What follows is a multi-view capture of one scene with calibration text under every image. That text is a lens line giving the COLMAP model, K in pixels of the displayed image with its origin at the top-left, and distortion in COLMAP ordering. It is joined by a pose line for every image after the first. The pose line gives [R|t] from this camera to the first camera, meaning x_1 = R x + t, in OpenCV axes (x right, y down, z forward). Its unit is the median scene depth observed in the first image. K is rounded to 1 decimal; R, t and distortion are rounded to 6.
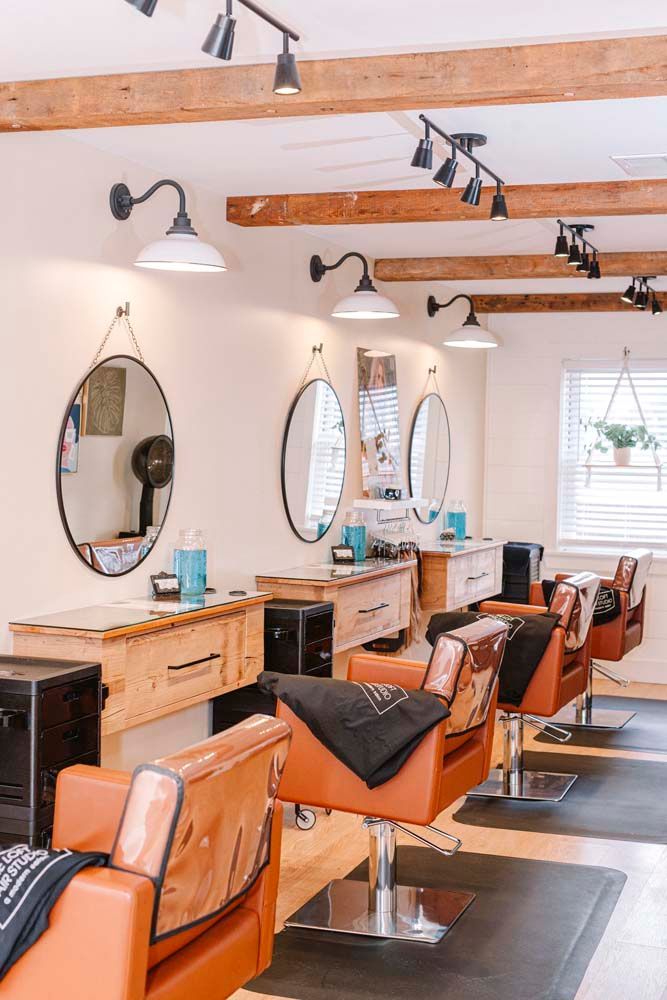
lens RADIAL K [[1493.7, 0, 333.5], [0, 1493.7, 500.0], [0, 0, 1]] dist [-0.006286, 0.098166]
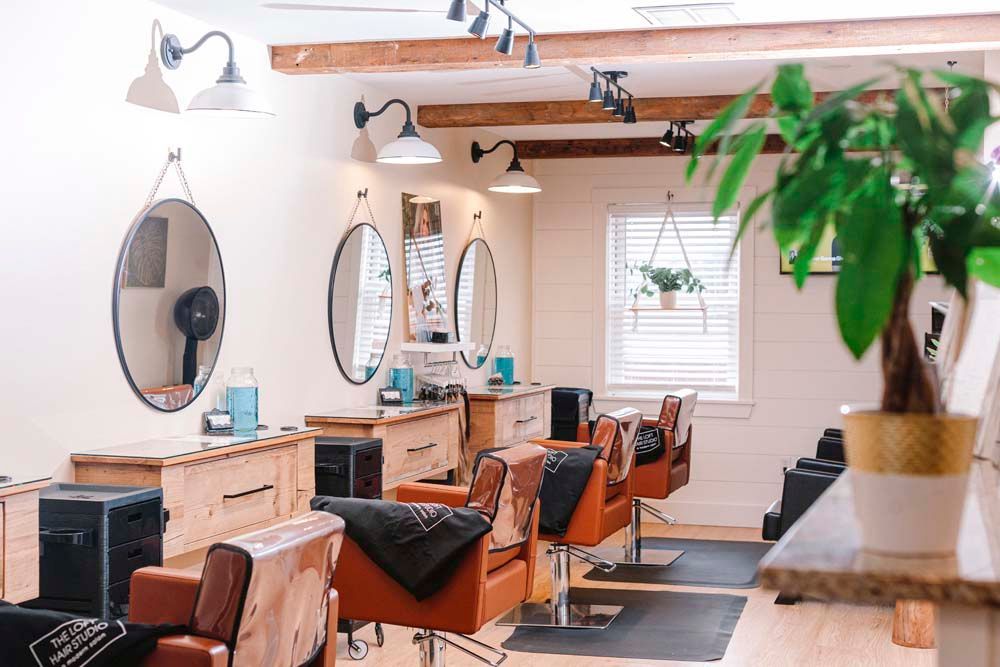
lens RADIAL K [[1612.0, 0, 500.0], [0, 1612.0, 333.5], [0, 0, 1]] dist [-0.027648, -0.011853]
pose [[0.997186, -0.016409, 0.073153, 0.000804], [0.017886, 0.999648, -0.019578, 0.015334], [-0.072806, 0.020832, 0.997129, -0.089294]]
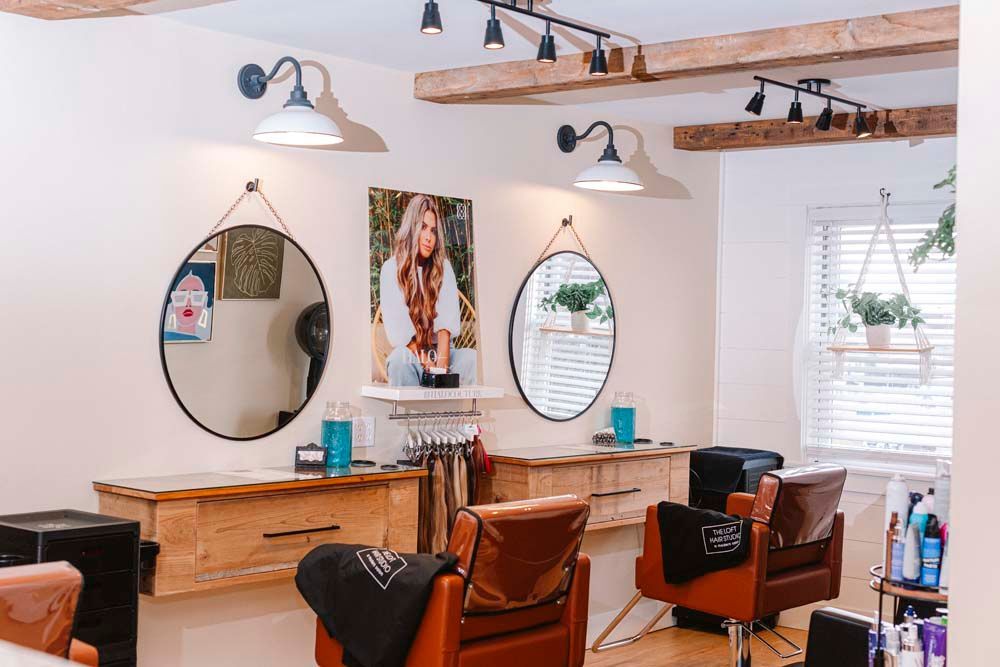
lens RADIAL K [[1493.7, 0, 504.3], [0, 1493.7, 357.4], [0, 0, 1]] dist [-0.006286, 0.098166]
pose [[0.938384, 0.011375, -0.345408, 0.334523], [-0.019241, 0.999628, -0.019352, -0.001550], [0.345059, 0.024806, 0.938253, 0.296670]]
